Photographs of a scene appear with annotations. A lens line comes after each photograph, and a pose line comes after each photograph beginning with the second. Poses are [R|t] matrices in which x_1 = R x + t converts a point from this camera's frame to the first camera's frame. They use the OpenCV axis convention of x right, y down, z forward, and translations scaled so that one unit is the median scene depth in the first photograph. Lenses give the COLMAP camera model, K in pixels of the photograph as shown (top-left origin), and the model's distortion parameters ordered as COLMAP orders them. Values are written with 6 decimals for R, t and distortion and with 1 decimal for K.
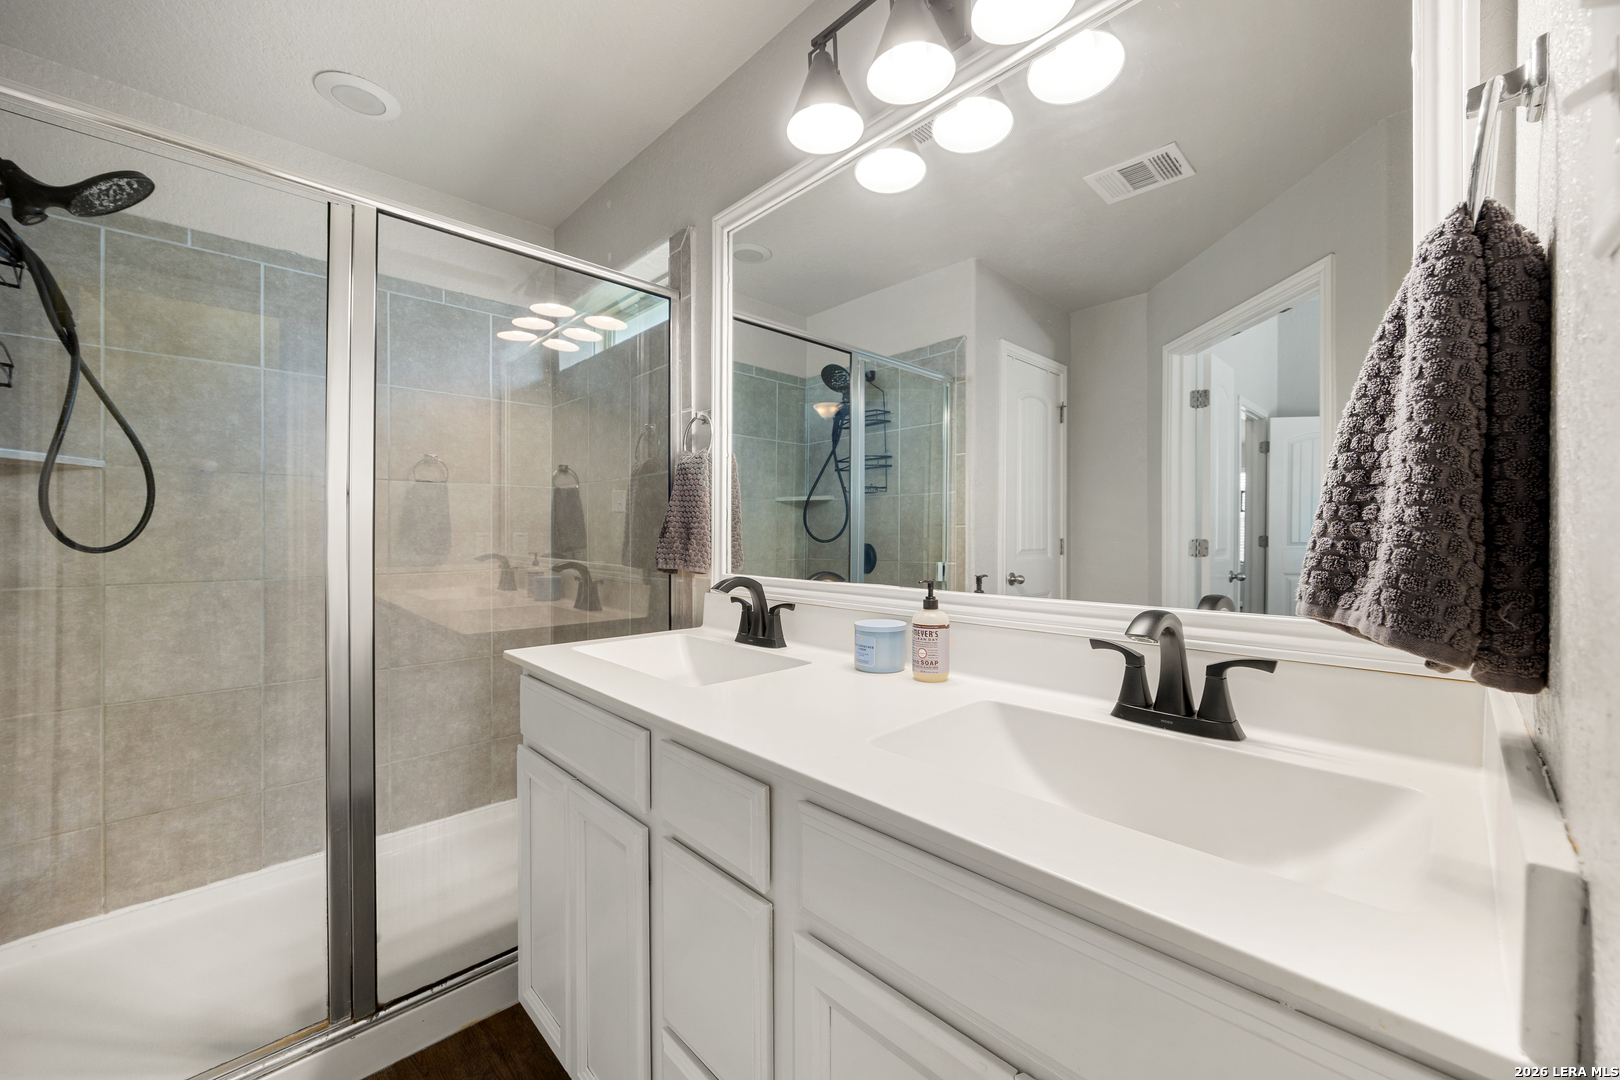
lens RADIAL K [[624.6, 0, 811.2], [0, 624.6, 536.8], [0, 0, 1]] dist [-0.006210, 0.000630]
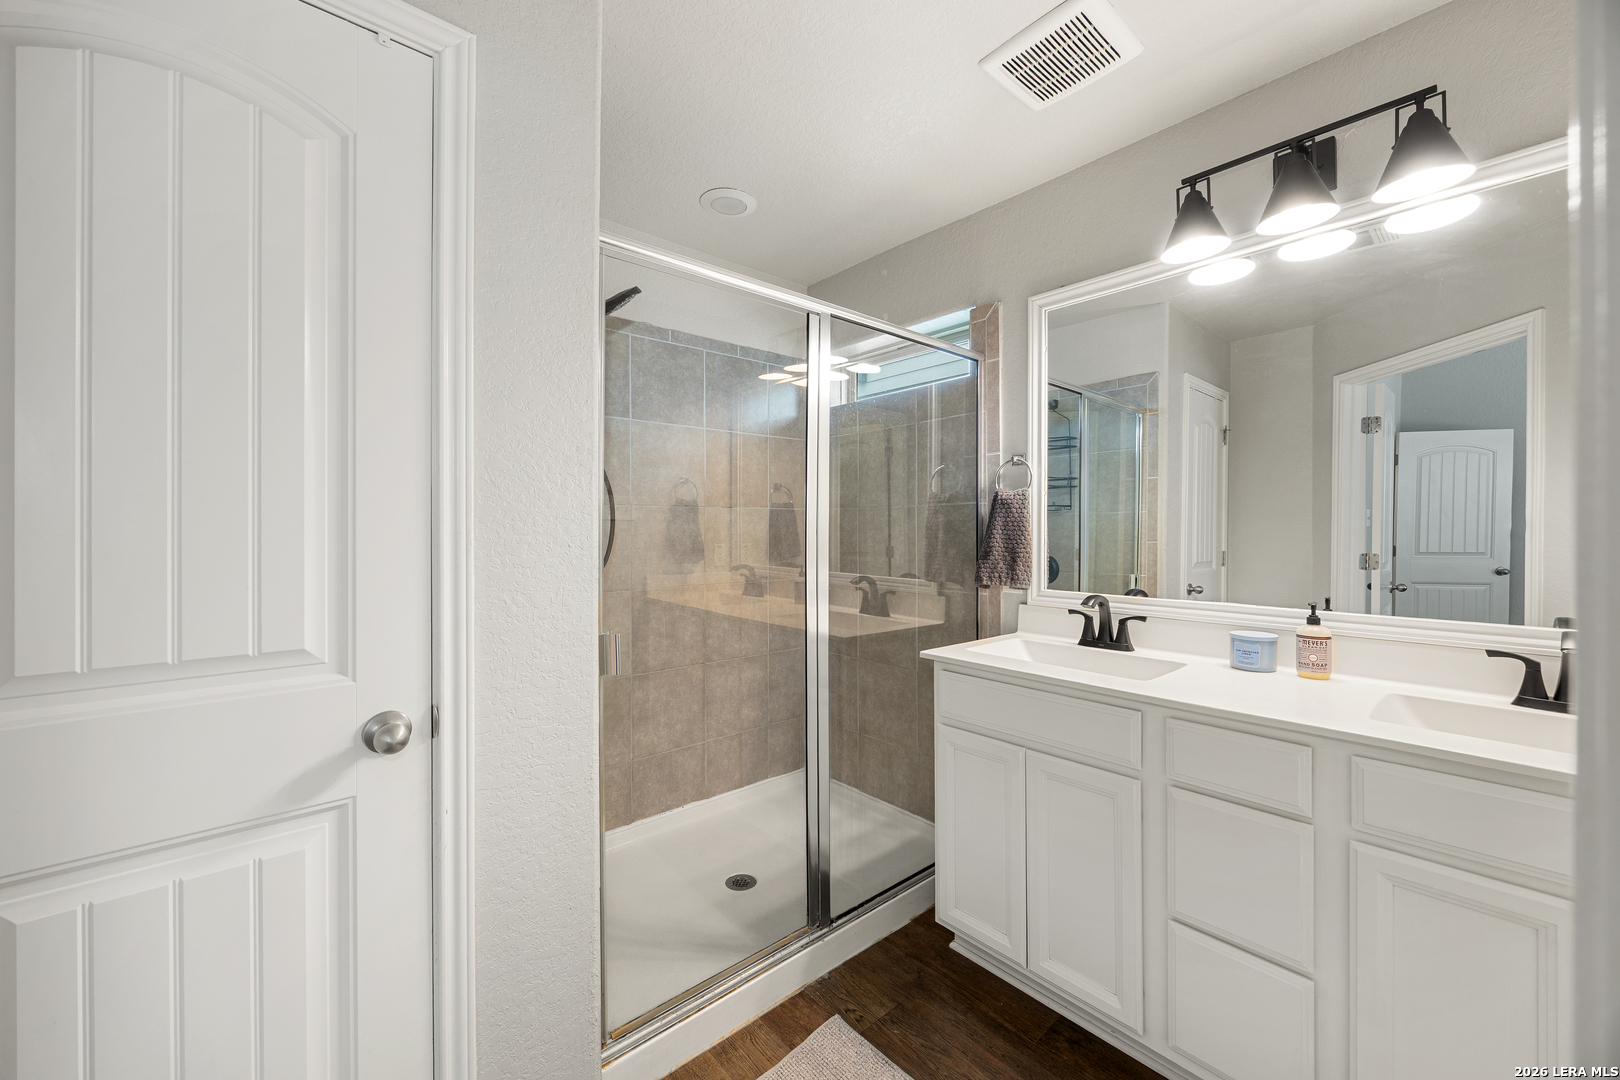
lens RADIAL K [[624.6, 0, 808.9], [0, 624.6, 539.1], [0, 0, 1]] dist [-0.006210, 0.000630]
pose [[0.998474, 0.003331, -0.055125, -0.454451], [-0.003003, 0.999977, 0.006040, -0.040033], [0.055144, -0.005866, 0.998461, -0.214750]]
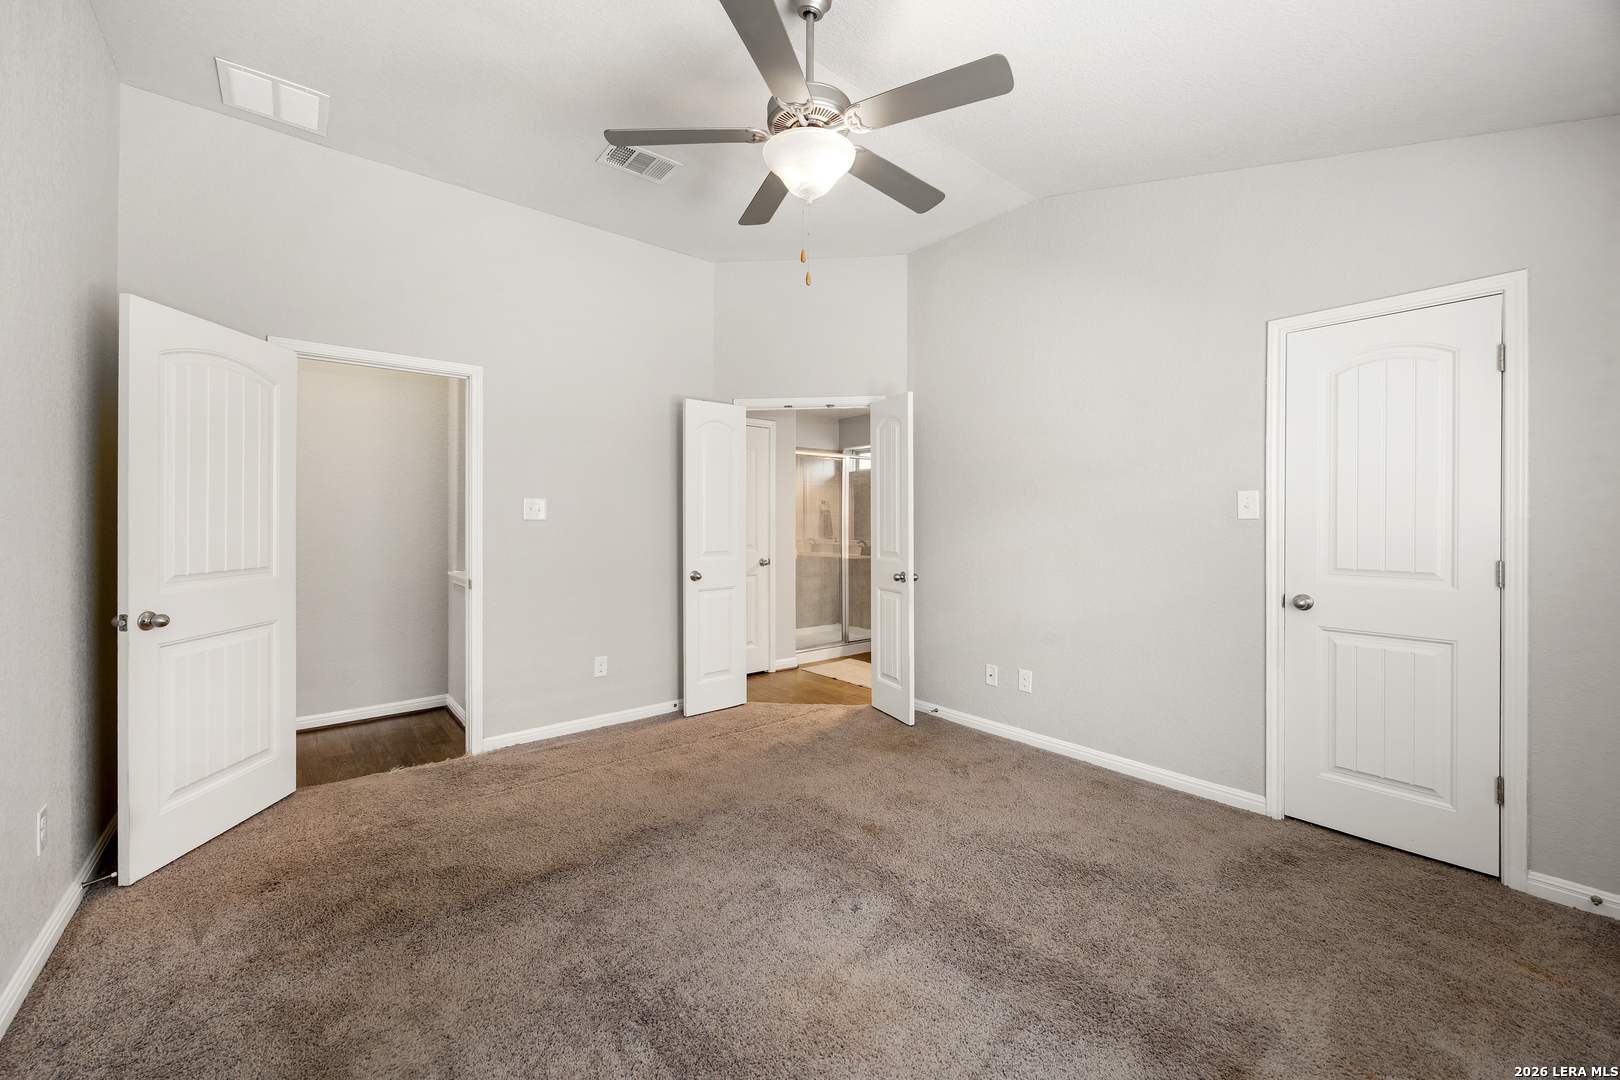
lens RADIAL K [[624.6, 0, 802.1], [0, 624.6, 528.2], [0, 0, 1]] dist [-0.006210, 0.000630]
pose [[0.995462, 0.001271, -0.095154, -0.413624], [-0.001002, 0.999995, 0.002878, -0.030320], [0.095158, -0.002770, 0.995458, -2.268364]]
